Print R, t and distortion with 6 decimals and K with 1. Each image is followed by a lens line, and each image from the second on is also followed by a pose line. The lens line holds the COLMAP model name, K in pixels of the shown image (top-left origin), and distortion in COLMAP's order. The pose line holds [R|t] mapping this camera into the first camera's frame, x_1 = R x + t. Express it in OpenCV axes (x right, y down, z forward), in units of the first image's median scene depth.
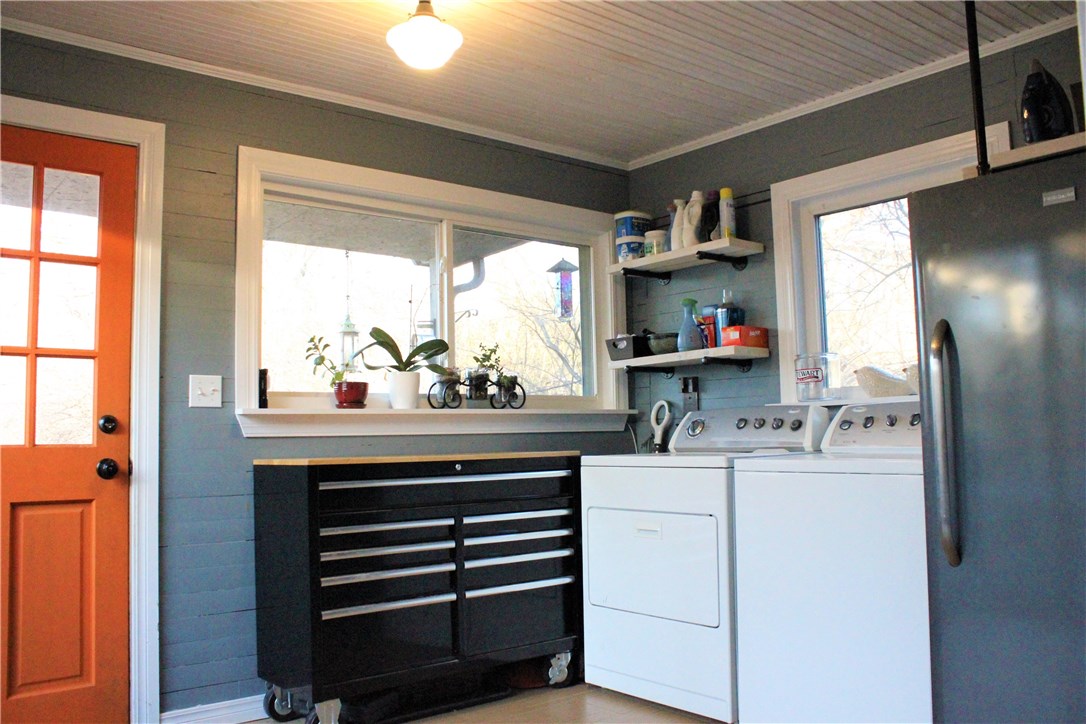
lens RADIAL K [[901.5, 0, 540.9], [0, 901.5, 365.2], [0, 0, 1]] dist [-0.168856, 0.143556]
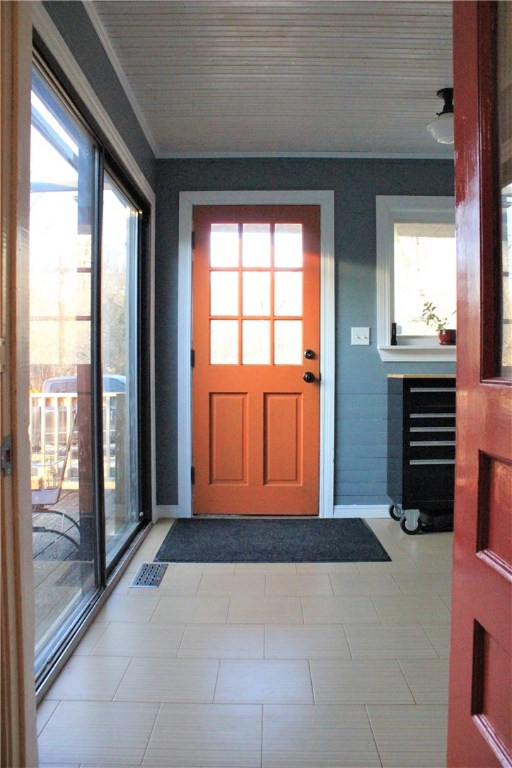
lens RADIAL K [[637.5, 0, 256.0], [0, 637.5, 384.0], [0, 0, 1]] dist [-0.168856, 0.143556]
pose [[0.770303, 0.040211, -0.636409, 0.256133], [0.035657, 0.993732, 0.105947, -0.016632], [0.636681, -0.104304, 0.764041, -0.128714]]
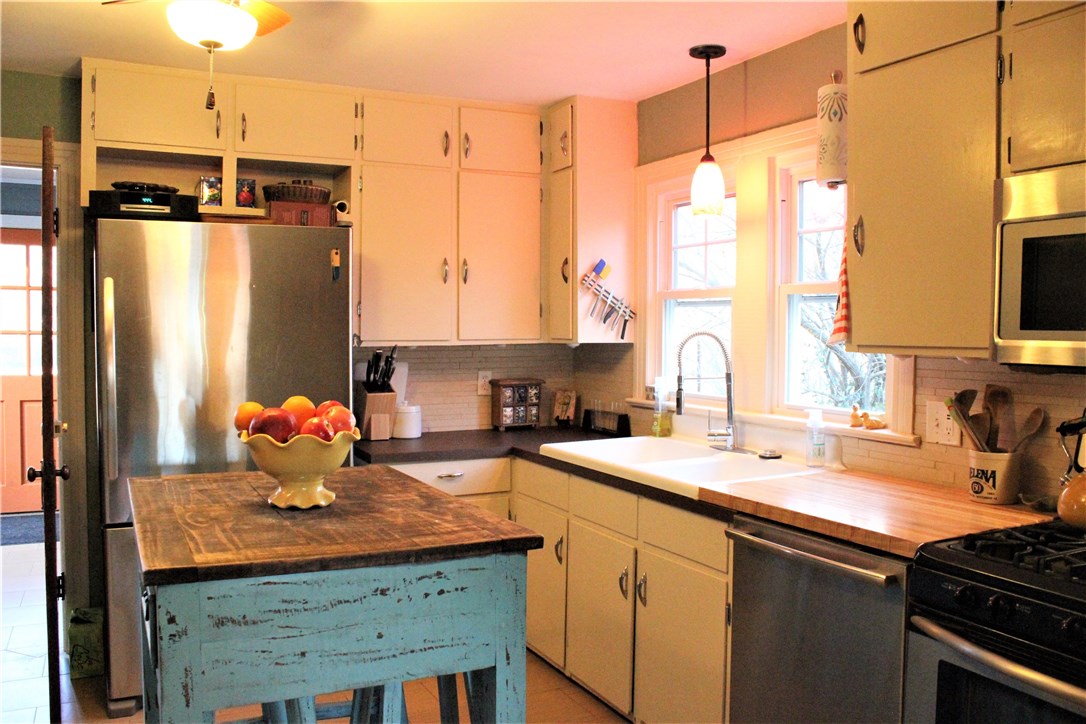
lens RADIAL K [[901.5, 0, 540.9], [0, 901.5, 365.2], [0, 0, 1]] dist [-0.168856, 0.143556]
pose [[0.976394, 0.040450, -0.212174, 0.917877], [-0.014344, 0.992282, 0.123166, -0.176728], [0.215519, -0.117215, 0.969439, -0.683959]]
